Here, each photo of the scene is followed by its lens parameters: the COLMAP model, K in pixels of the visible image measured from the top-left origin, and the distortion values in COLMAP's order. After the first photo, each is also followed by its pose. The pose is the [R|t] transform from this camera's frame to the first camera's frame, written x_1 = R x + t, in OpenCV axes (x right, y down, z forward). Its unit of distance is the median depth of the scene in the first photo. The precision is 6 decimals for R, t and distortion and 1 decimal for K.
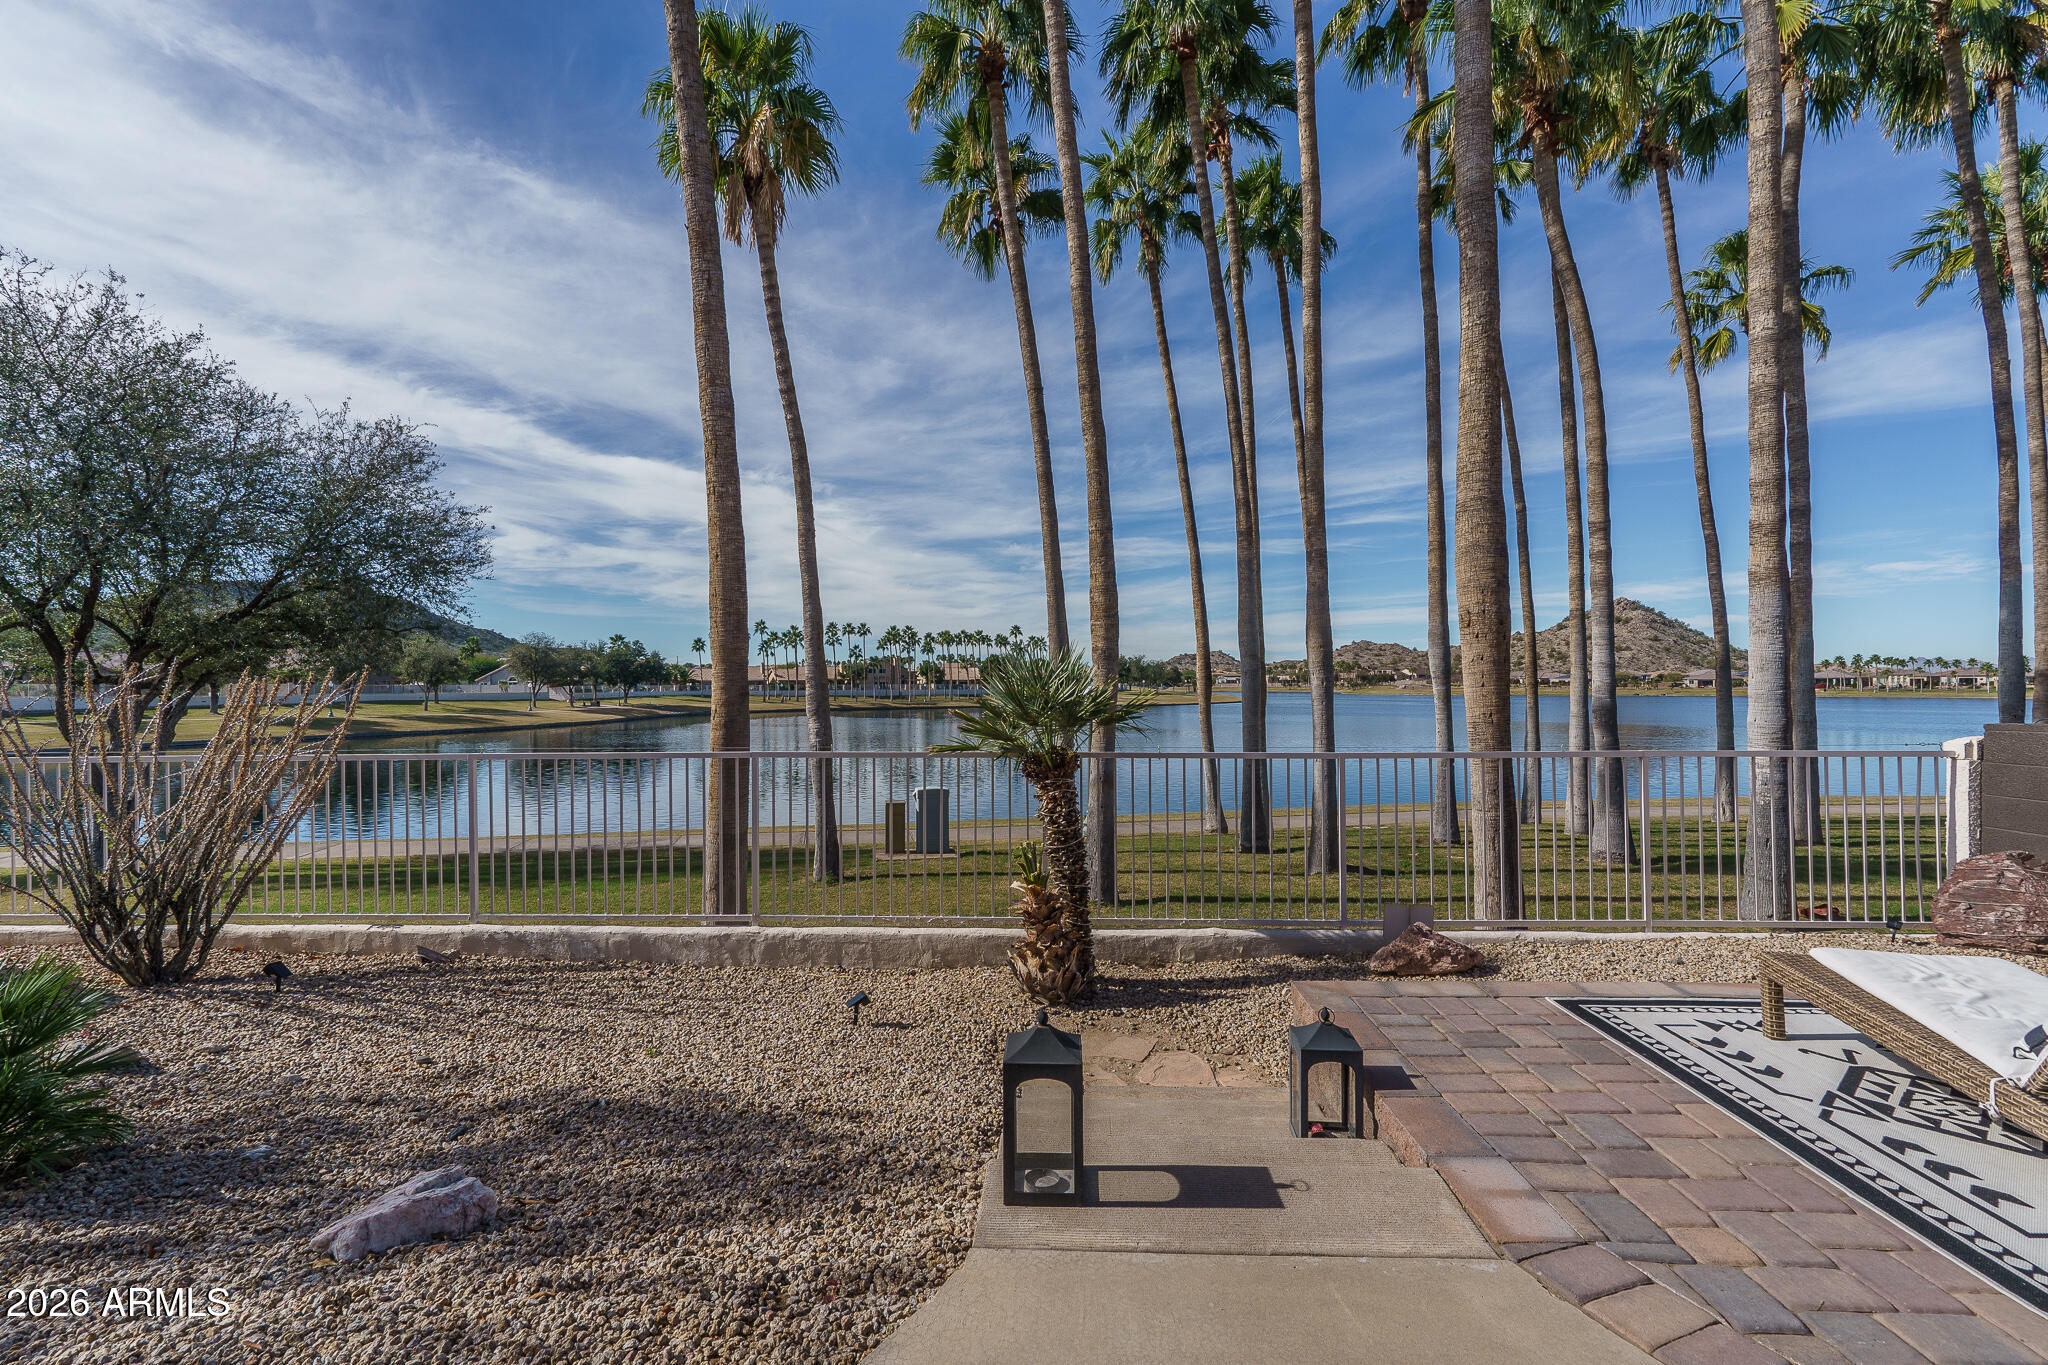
lens RADIAL K [[921.9, 0, 1024.0], [0, 921.9, 682.5], [0, 0, 1]] dist [-0.001436, -0.000252]
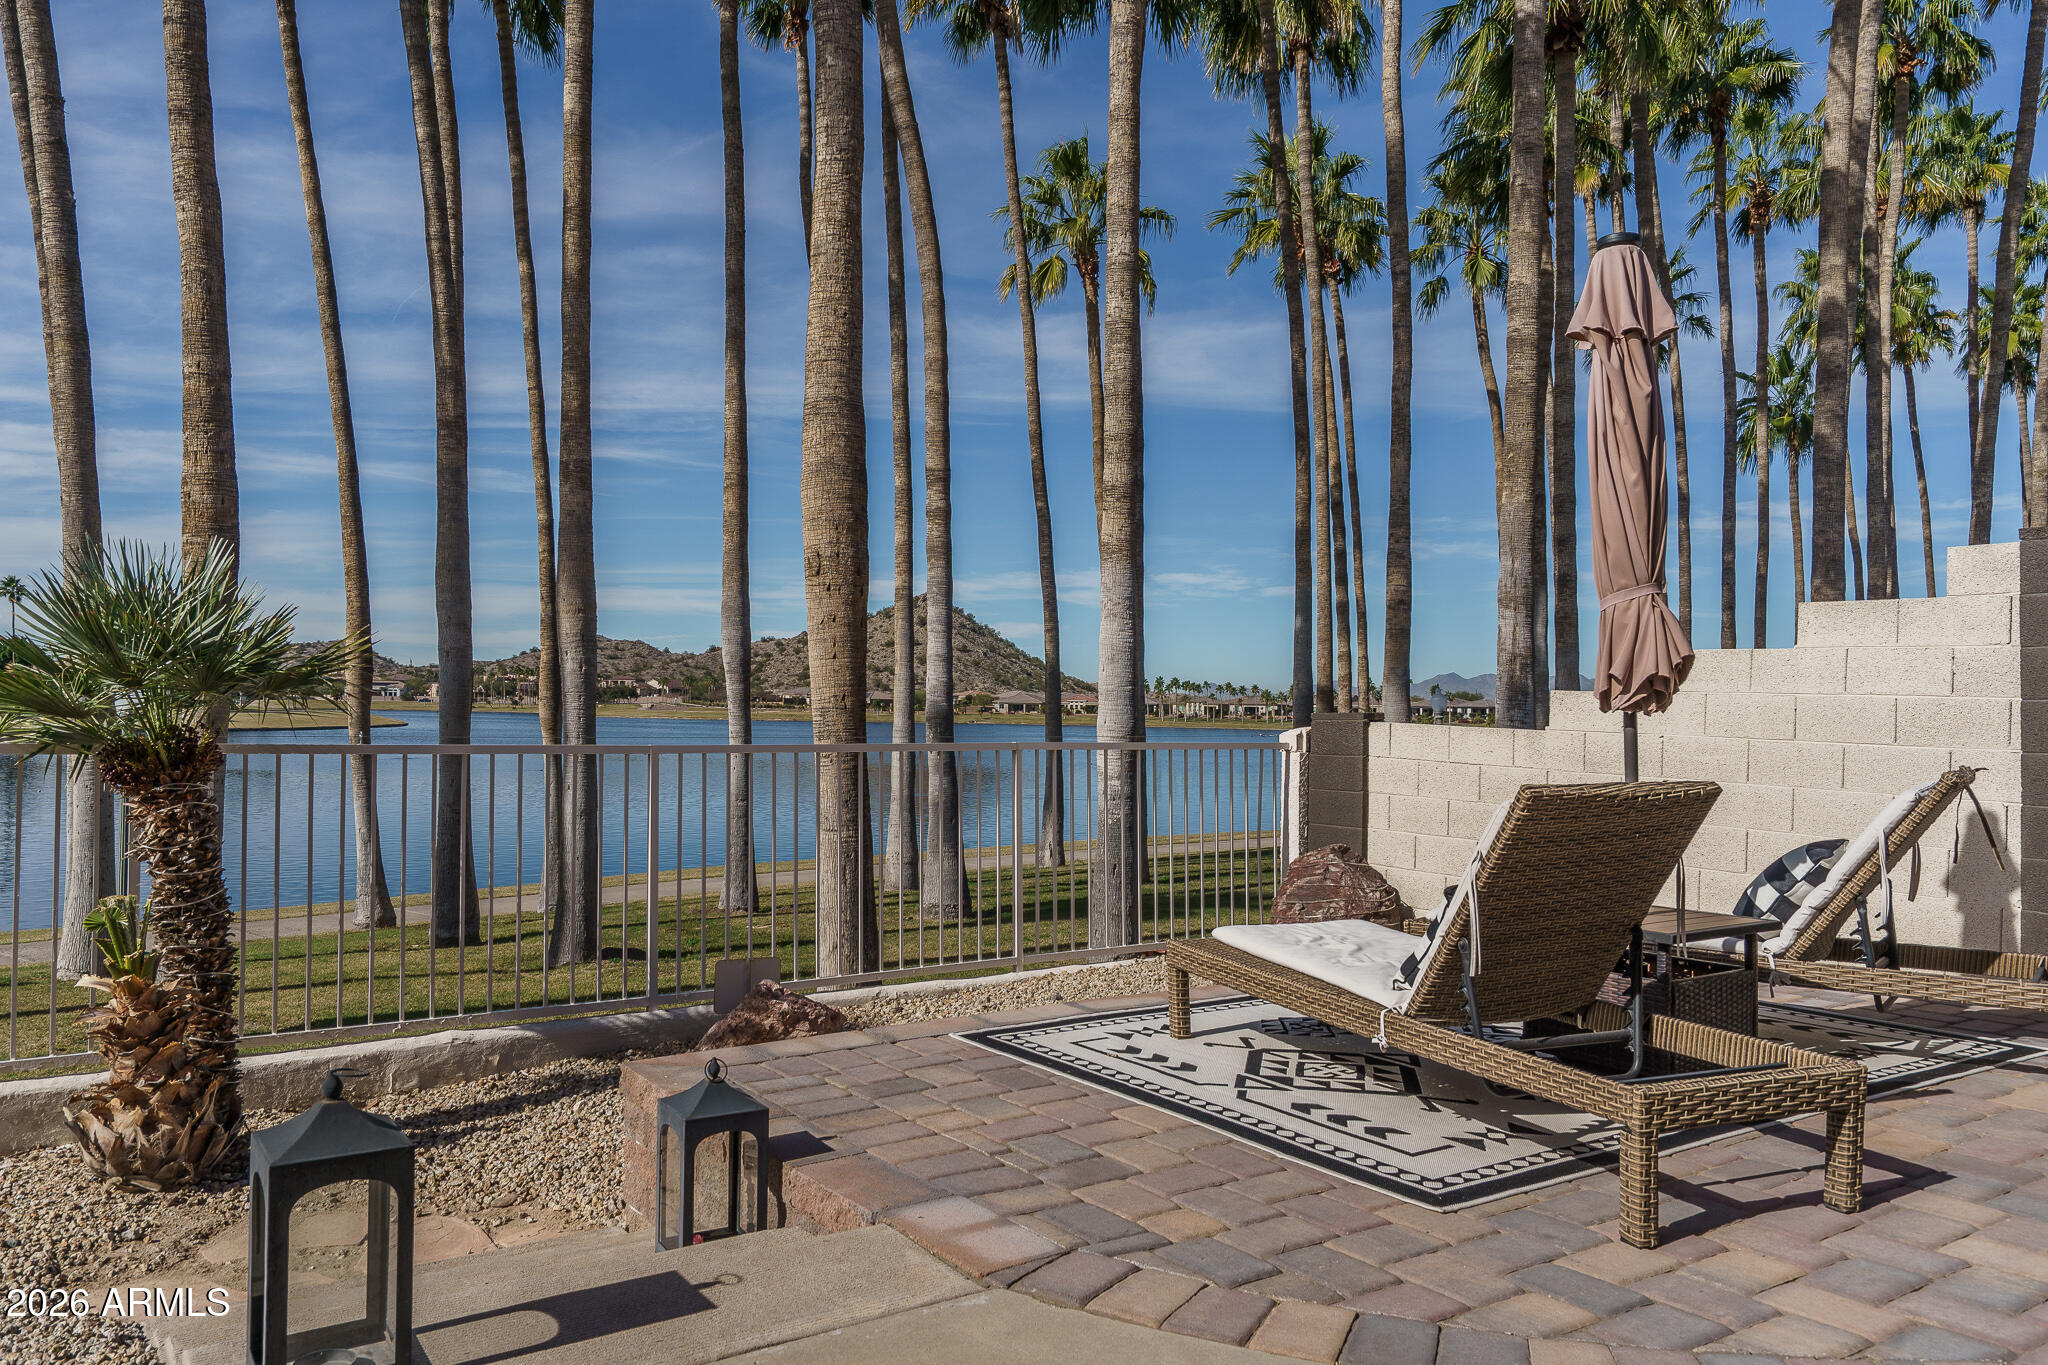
lens RADIAL K [[1469.8, 0, 1024.0], [0, 1469.8, 682.5], [0, 0, 1]] dist [0.006711, -0.001016]
pose [[0.795764, 0.026480, 0.605027, -0.100651], [-0.015929, 0.999613, -0.022799, 0.058636], [-0.605397, 0.008505, 0.795878, -0.009951]]
